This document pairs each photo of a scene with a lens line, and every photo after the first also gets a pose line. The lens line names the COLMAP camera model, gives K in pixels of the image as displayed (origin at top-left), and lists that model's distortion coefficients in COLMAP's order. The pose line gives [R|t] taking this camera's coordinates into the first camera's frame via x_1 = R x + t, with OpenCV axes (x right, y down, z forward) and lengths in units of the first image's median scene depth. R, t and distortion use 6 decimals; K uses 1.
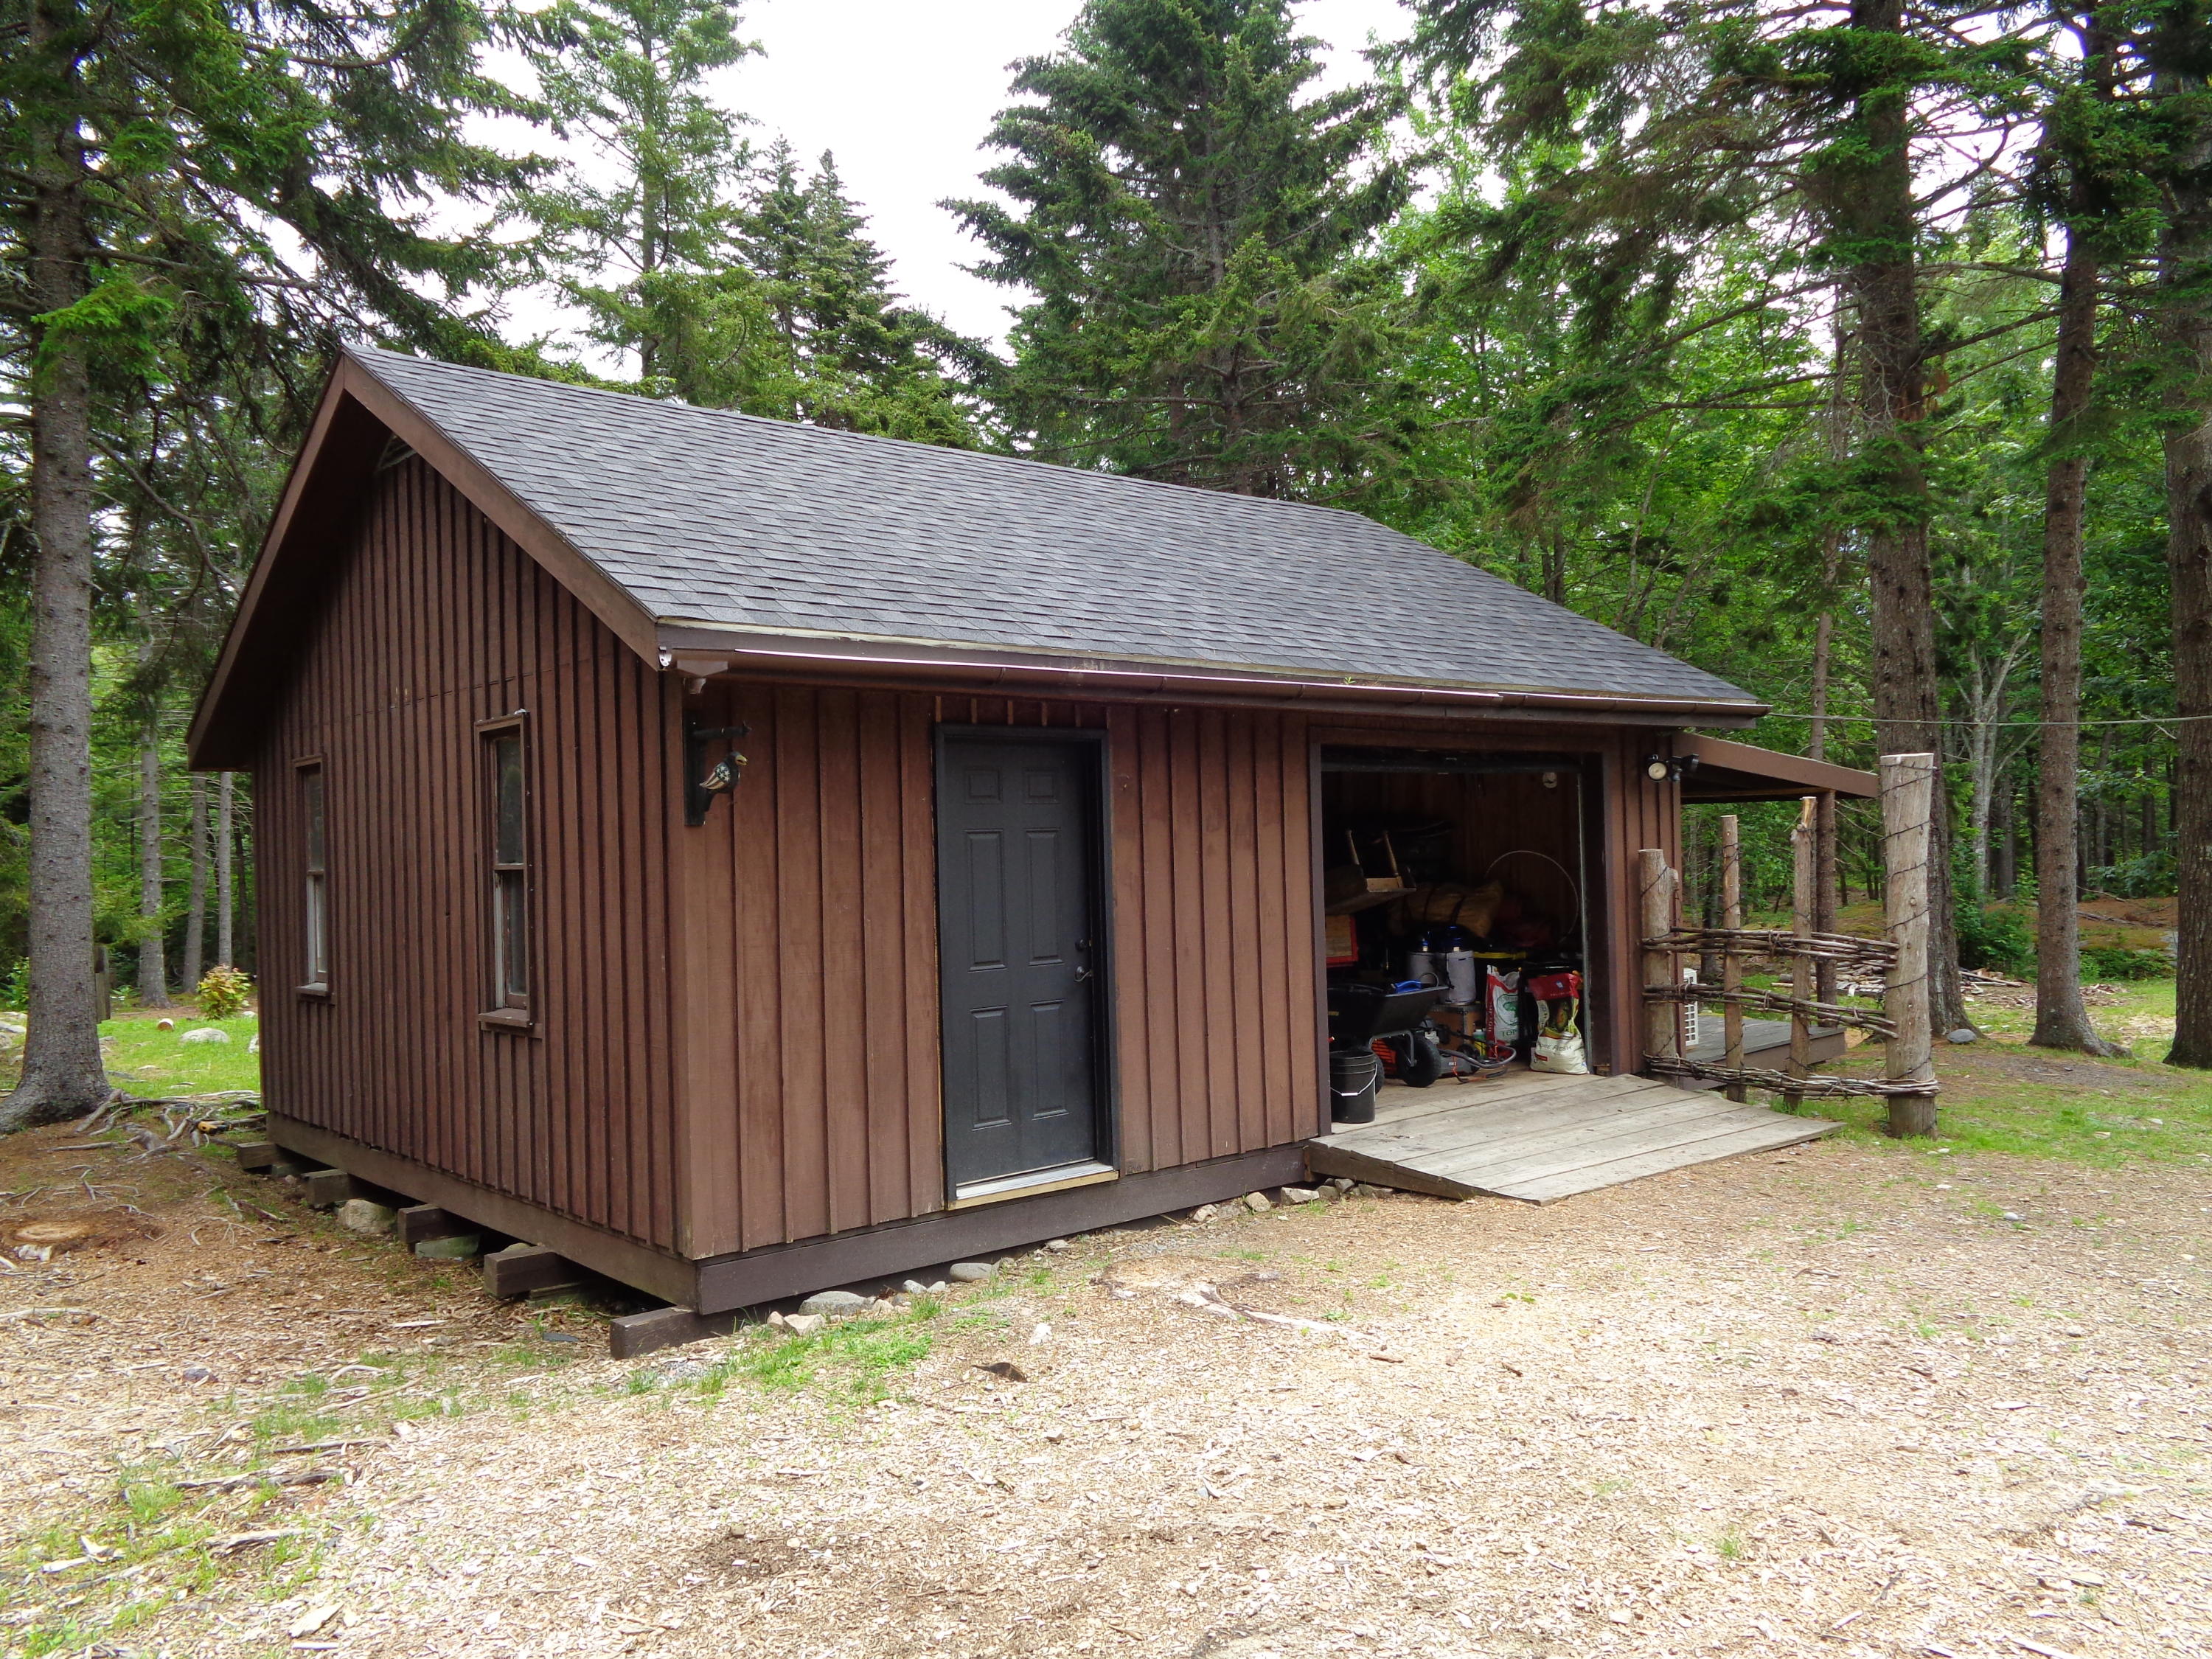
lens RADIAL K [[1666.1, 0, 1110.1], [0, 1666.1, 824.6], [0, 0, 1]] dist [0.001228, 0.011584]
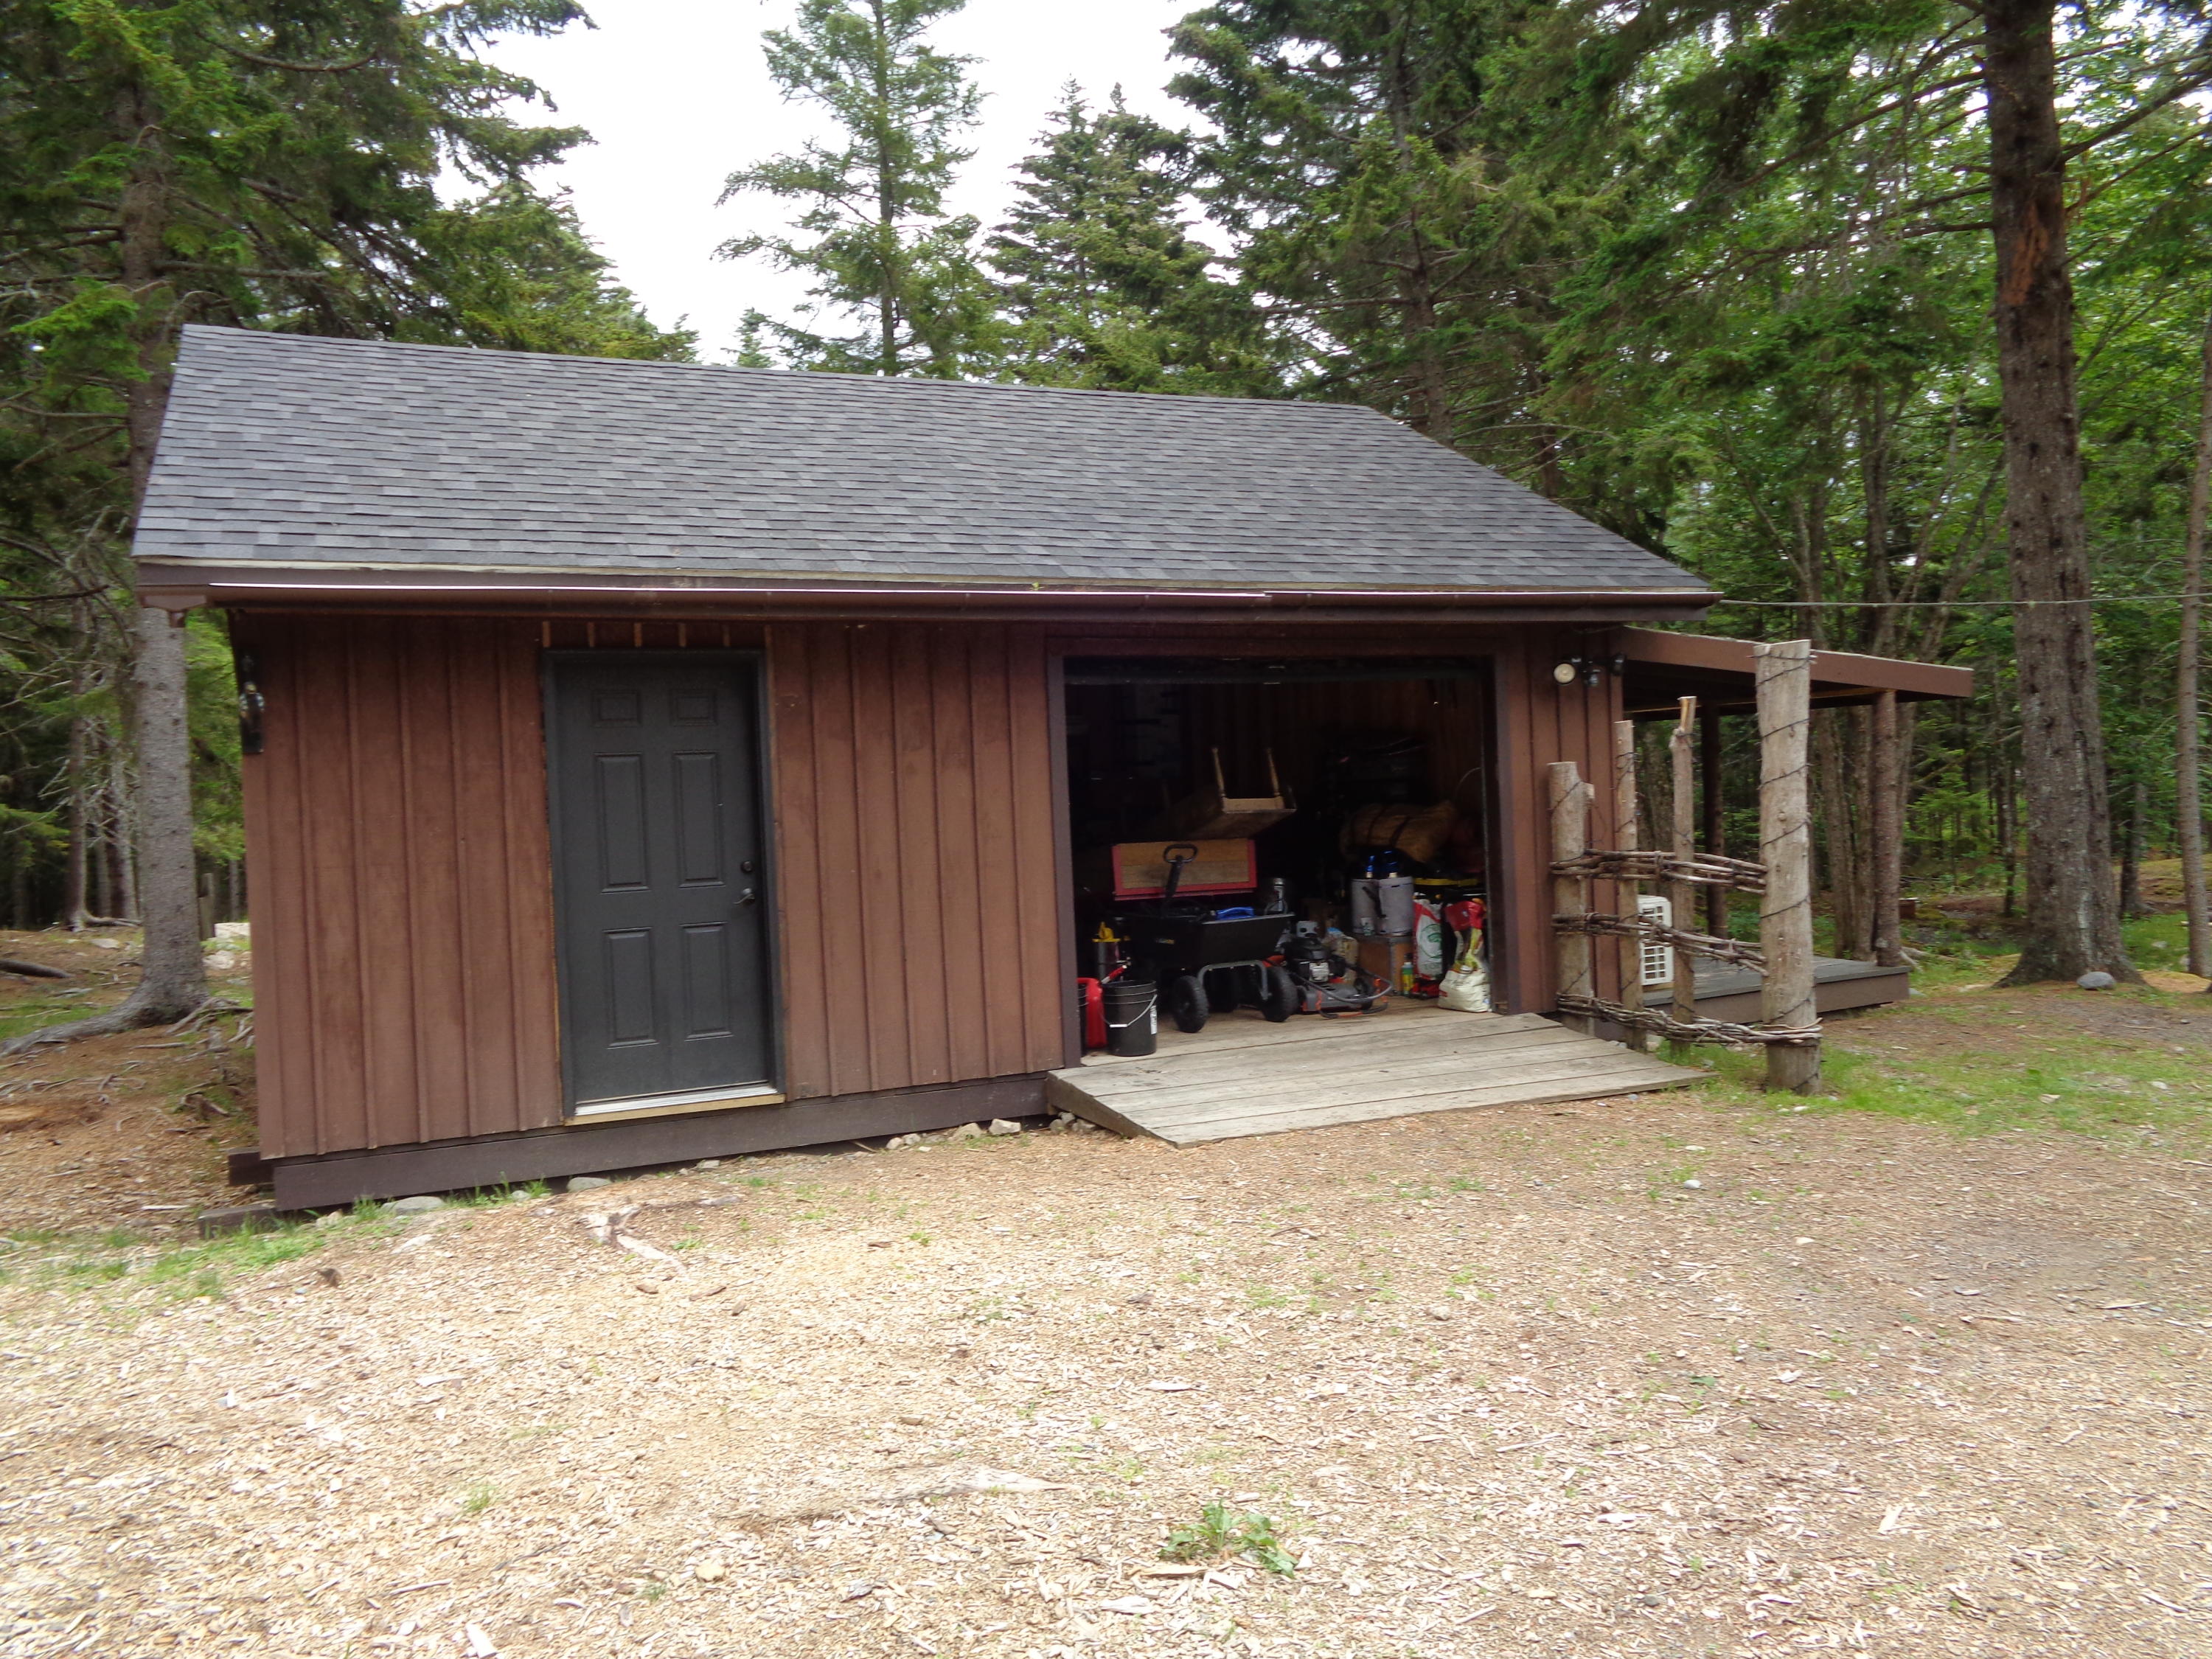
lens RADIAL K [[1666.1, 0, 1110.1], [0, 1666.1, 824.6], [0, 0, 1]] dist [0.001228, 0.011584]
pose [[0.959617, -0.009927, -0.281136, 0.383700], [0.020638, 0.999168, 0.035166, 0.013402], [0.280553, -0.039548, 0.959023, 0.089559]]
